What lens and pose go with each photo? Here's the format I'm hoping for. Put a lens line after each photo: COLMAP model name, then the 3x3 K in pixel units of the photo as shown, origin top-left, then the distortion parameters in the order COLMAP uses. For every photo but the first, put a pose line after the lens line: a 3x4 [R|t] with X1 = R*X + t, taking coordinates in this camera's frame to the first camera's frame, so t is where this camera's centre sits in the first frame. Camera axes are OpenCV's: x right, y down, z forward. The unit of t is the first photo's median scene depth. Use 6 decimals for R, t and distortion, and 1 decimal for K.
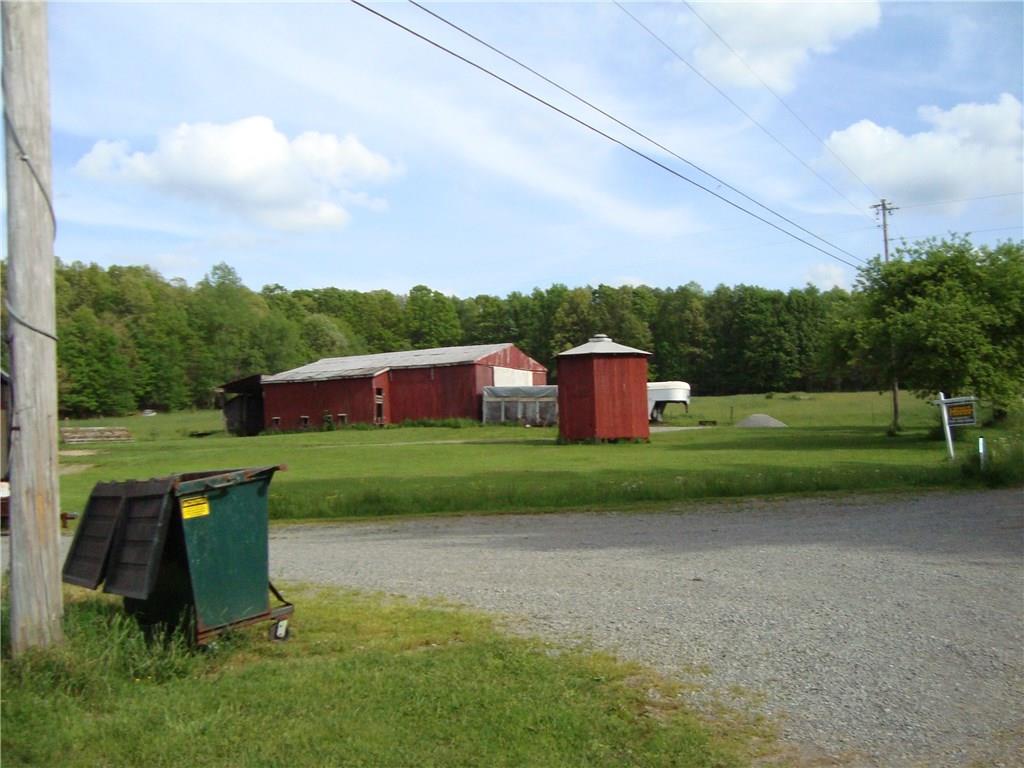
lens RADIAL K [[994.4, 0, 516.4], [0, 994.4, 385.0], [0, 0, 1]] dist [-0.196140, 0.182982]
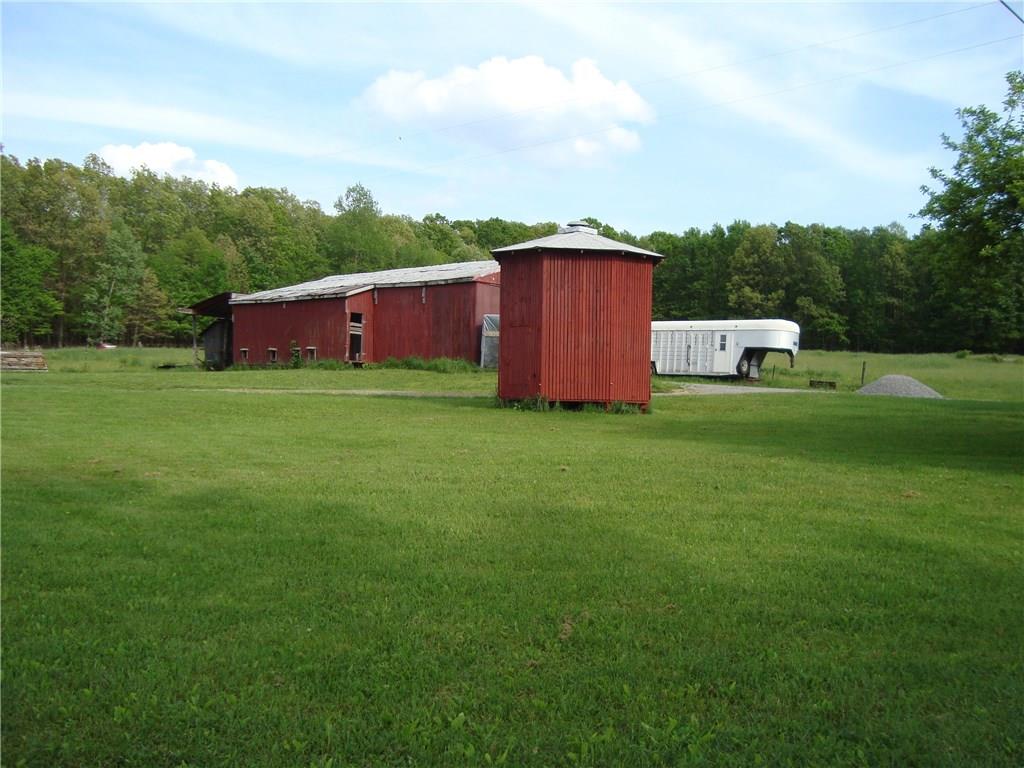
lens RADIAL K [[994.4, 0, 516.4], [0, 994.4, 385.0], [0, 0, 1]] dist [-0.196140, 0.182982]
pose [[0.976542, 0.051306, -0.209126, 0.050094], [-0.039952, 0.997507, 0.058163, 0.003456], [0.211589, -0.048444, 0.976157, 0.120555]]
